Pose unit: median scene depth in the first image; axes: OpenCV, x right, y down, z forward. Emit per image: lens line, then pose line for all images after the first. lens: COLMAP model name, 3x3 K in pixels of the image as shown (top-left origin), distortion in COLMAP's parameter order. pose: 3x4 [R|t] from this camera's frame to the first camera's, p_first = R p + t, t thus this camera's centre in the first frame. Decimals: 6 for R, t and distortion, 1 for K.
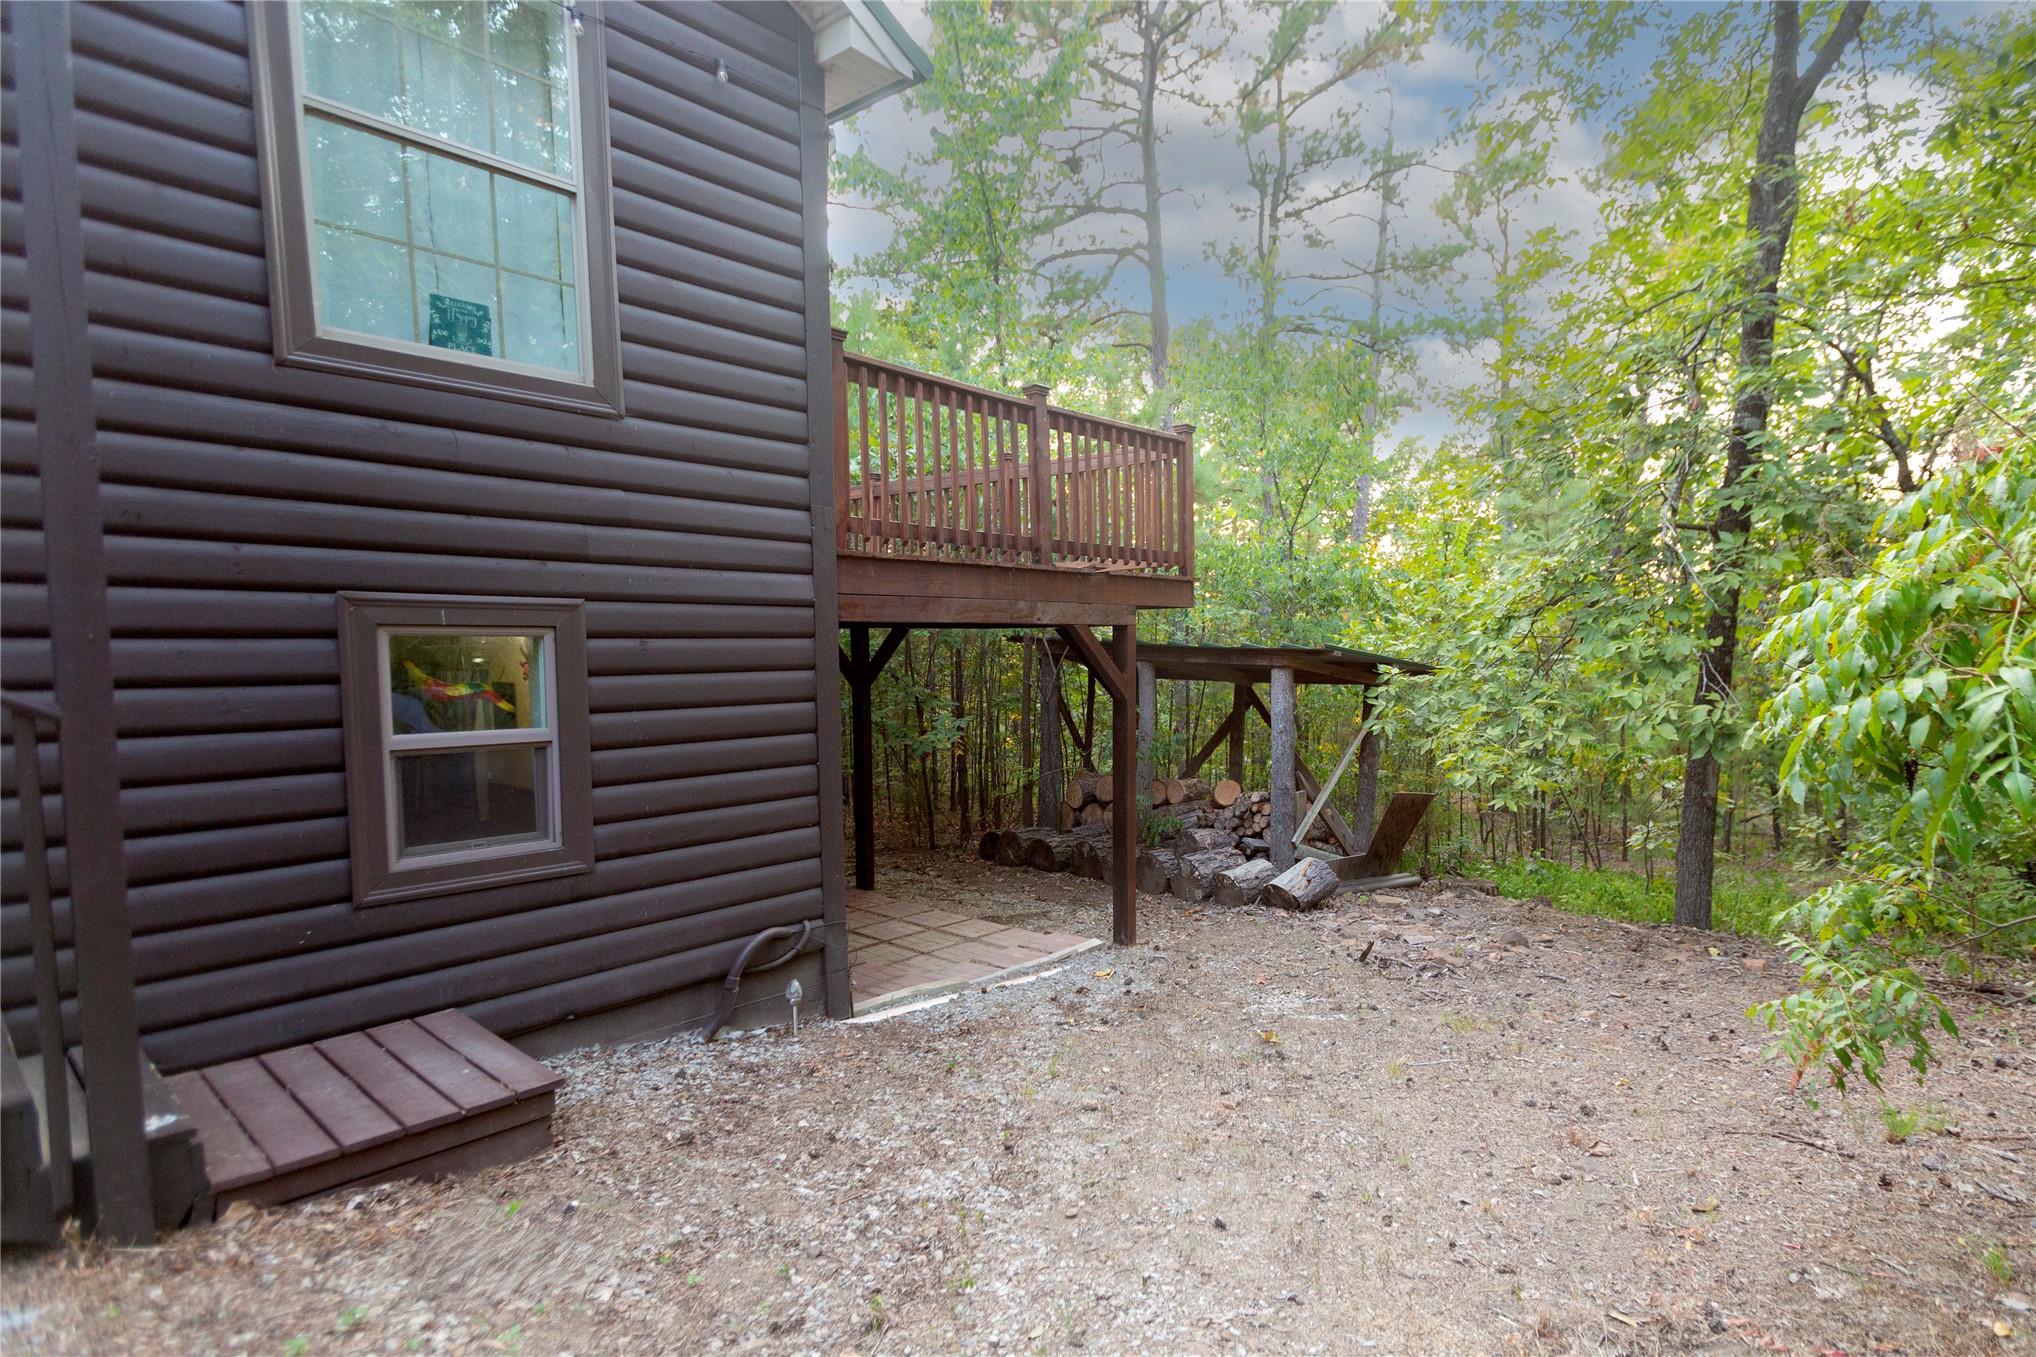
lens RADIAL K [[987.5, 0, 1158.9], [0, 987.5, 723.9], [0, 0, 1]] dist [-0.014505, 0.006338]
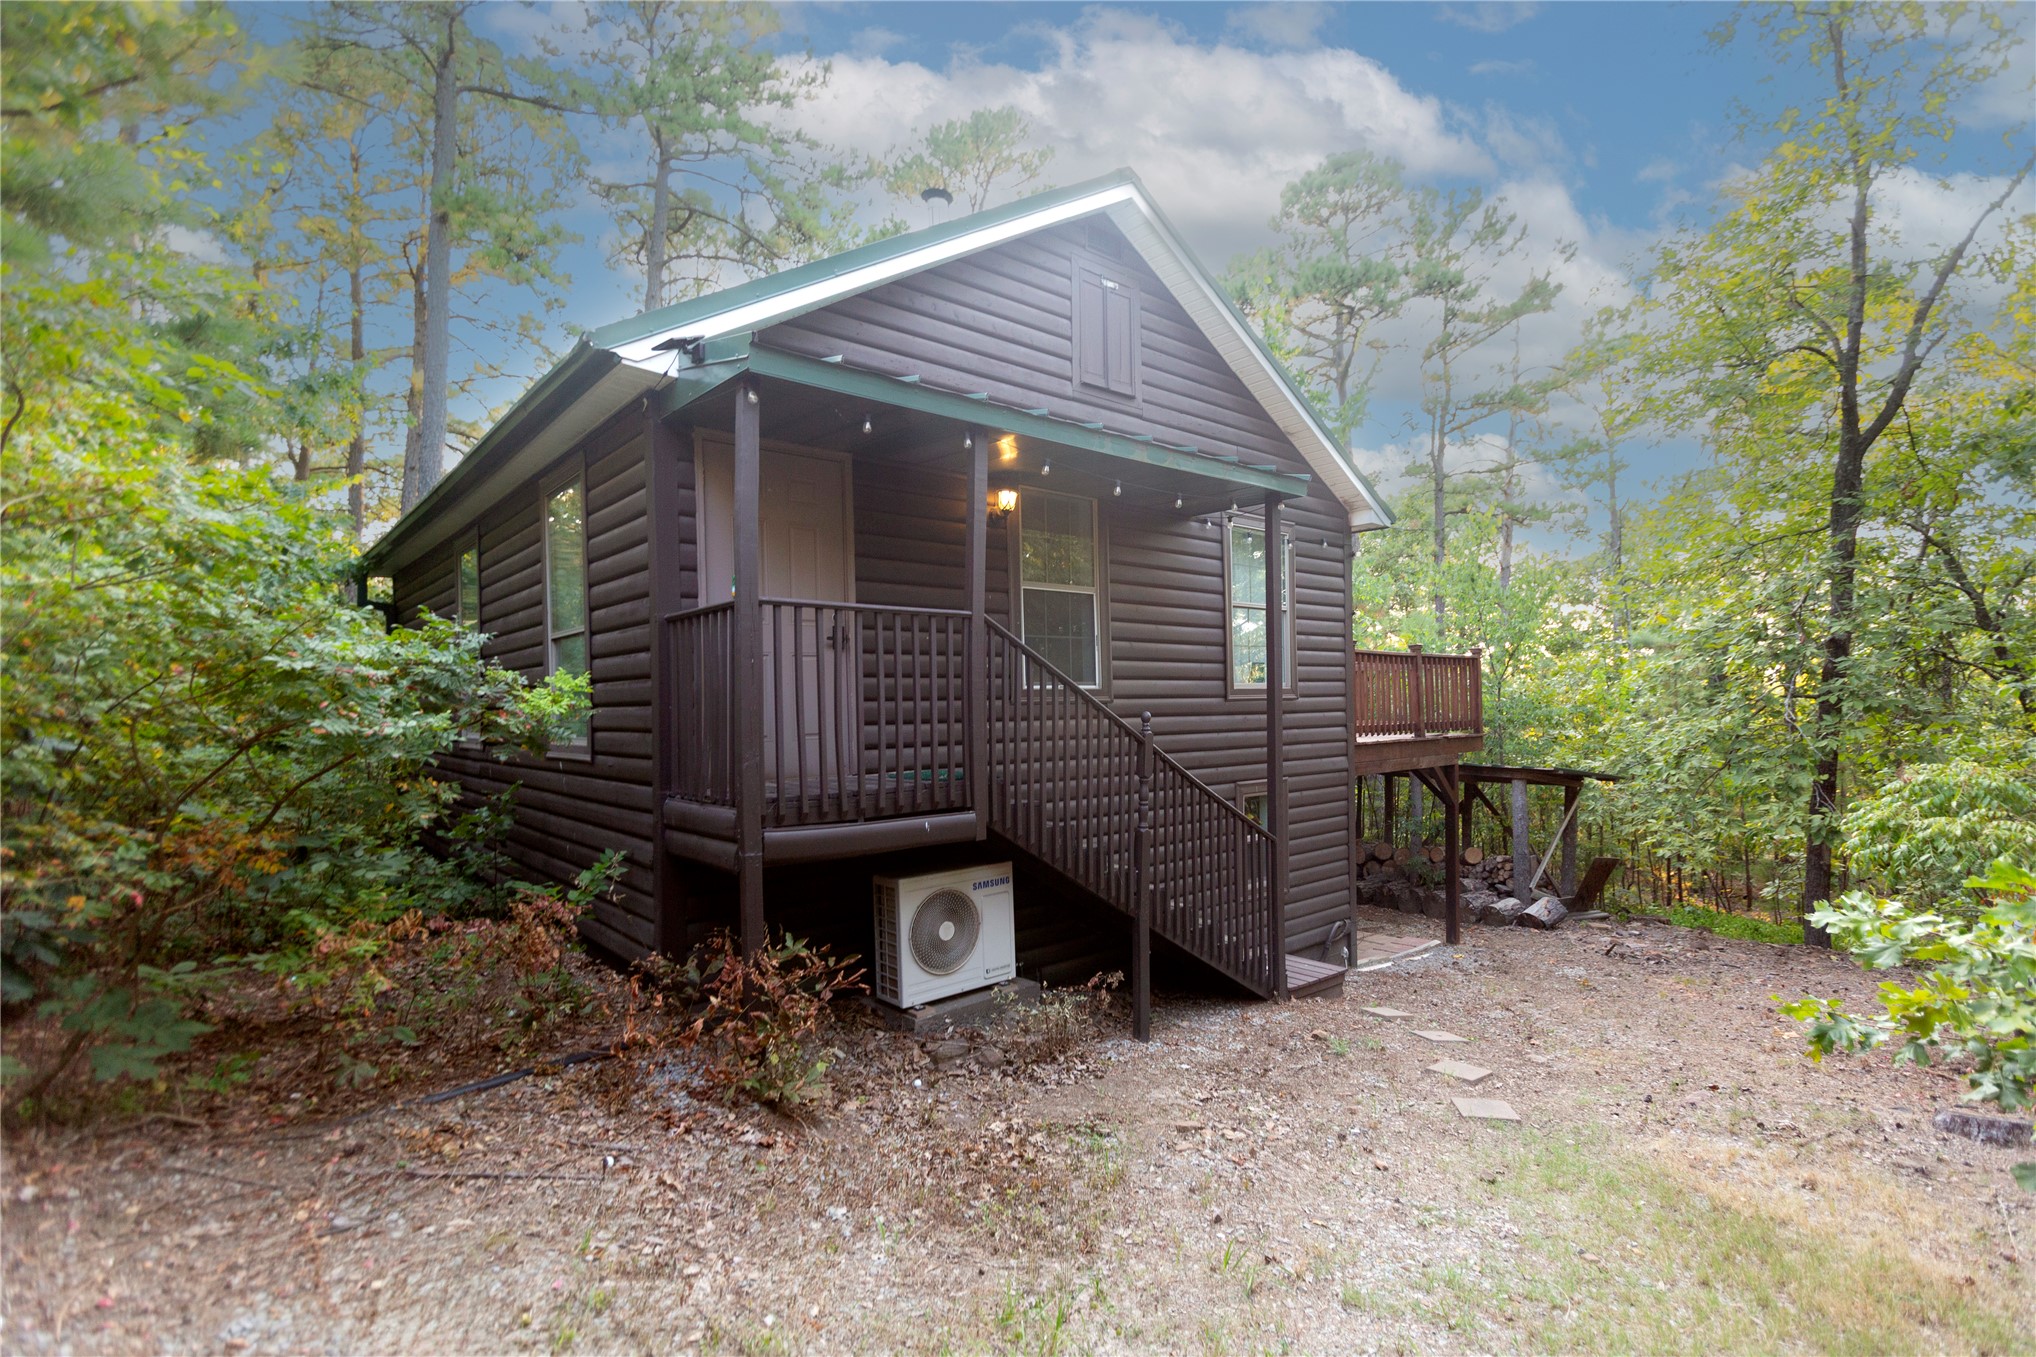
lens RADIAL K [[919.0, 0, 1060.8], [0, 919.0, 714.4], [0, 0, 1]] dist [-0.005275, 0.008390]
pose [[0.984187, -0.014317, -0.176551, -0.546092], [0.002181, 0.997632, -0.068745, -0.094731], [0.177118, 0.067272, 0.981888, -0.973272]]
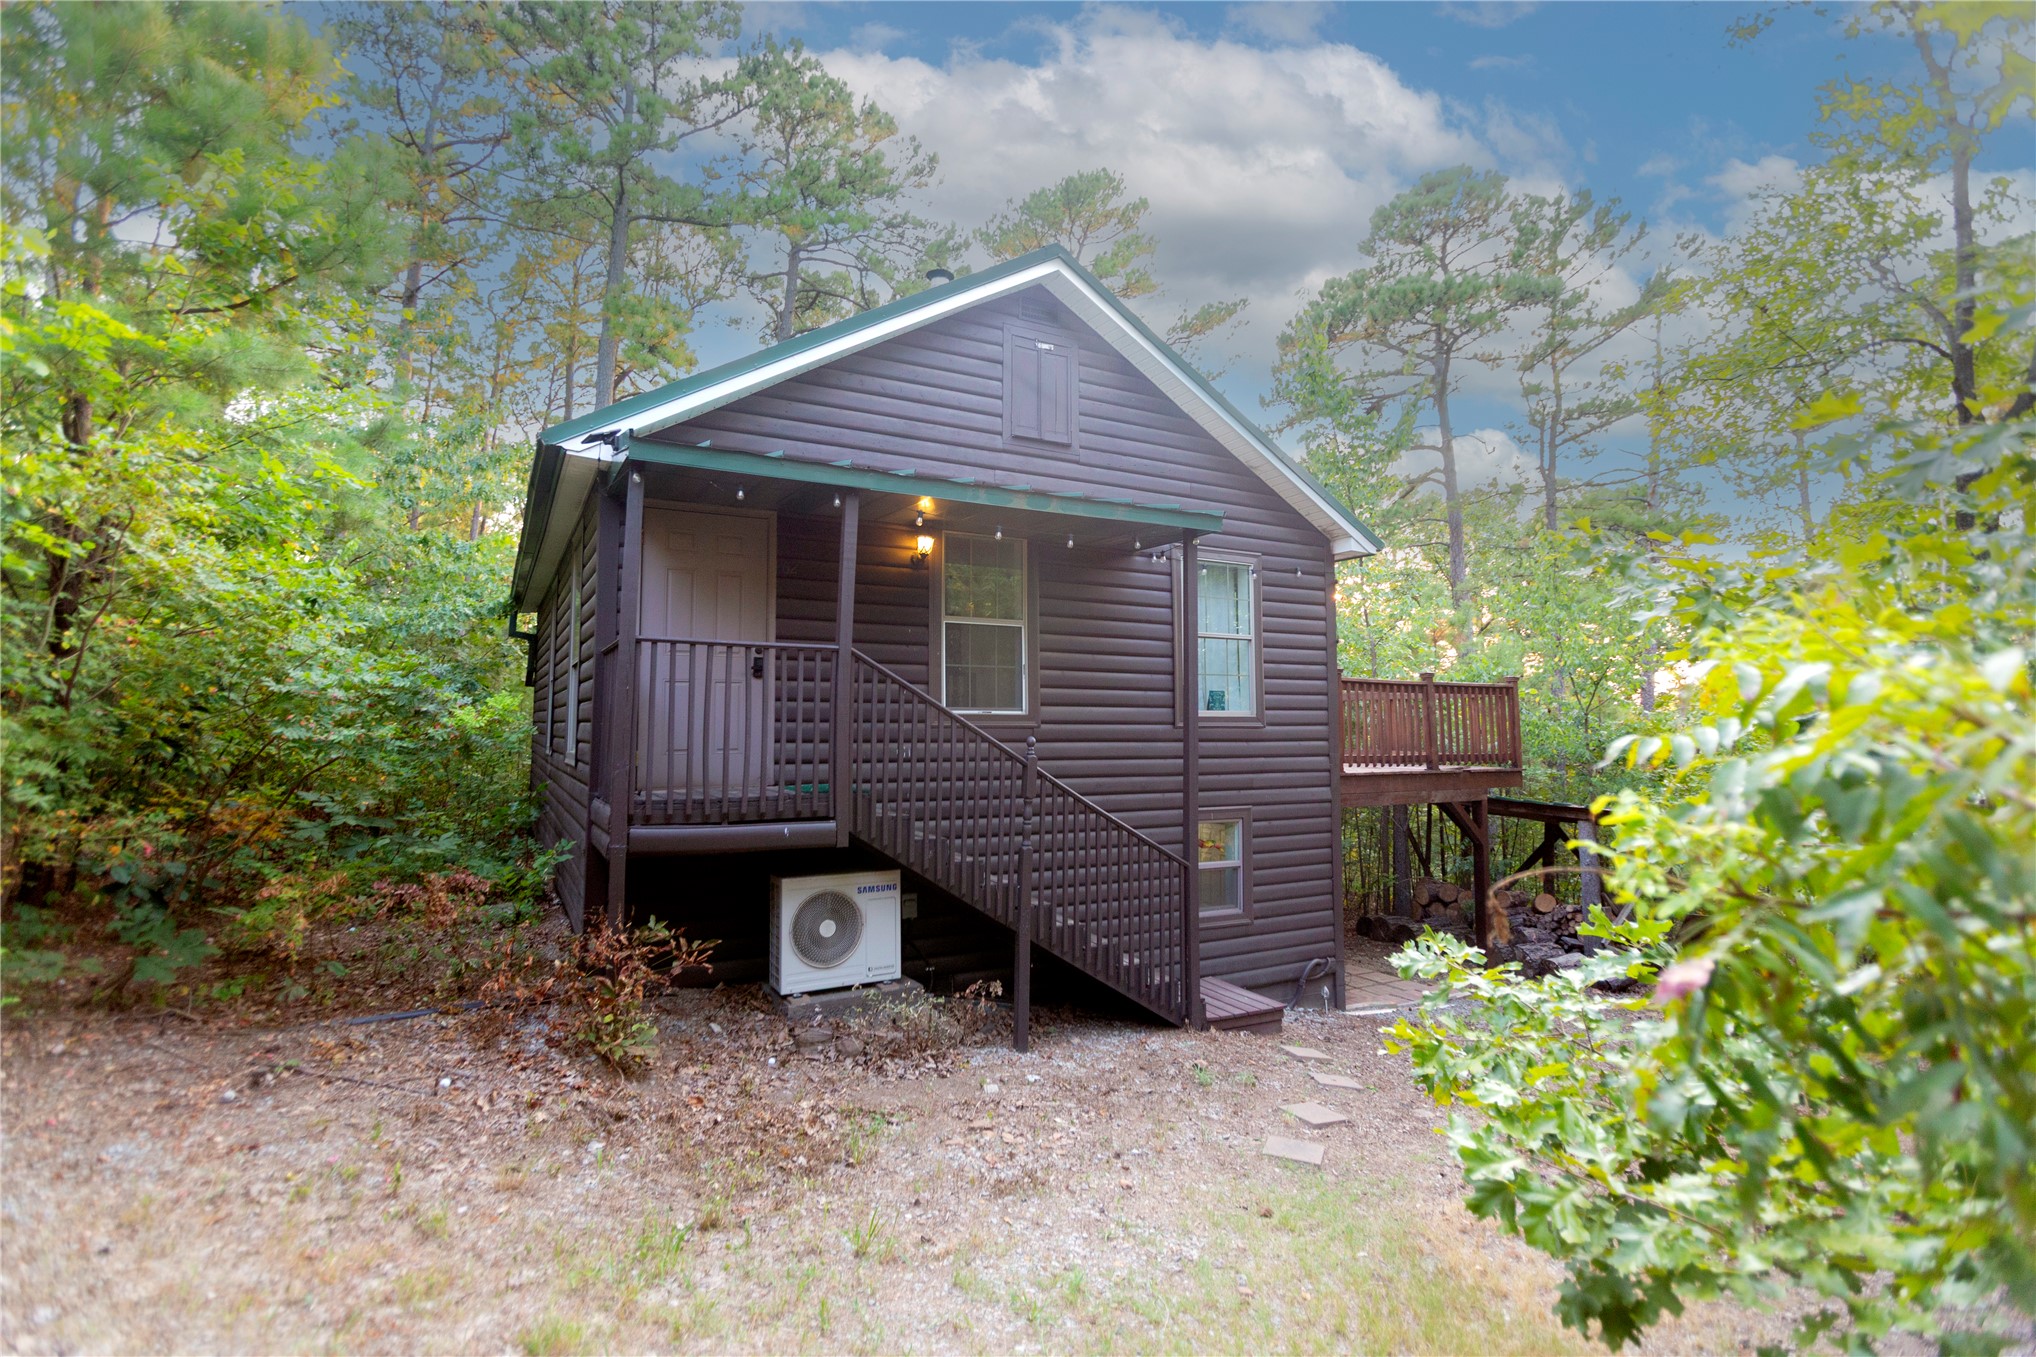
lens RADIAL K [[919.0, 0, 1016.5], [0, 919.0, 656.4], [0, 0, 1]] dist [-0.005275, 0.008390]
pose [[0.915614, -0.027314, -0.401129, -0.152749], [-0.036124, 0.988066, -0.149736, -0.097267], [0.400432, 0.151591, 0.903701, -0.967628]]
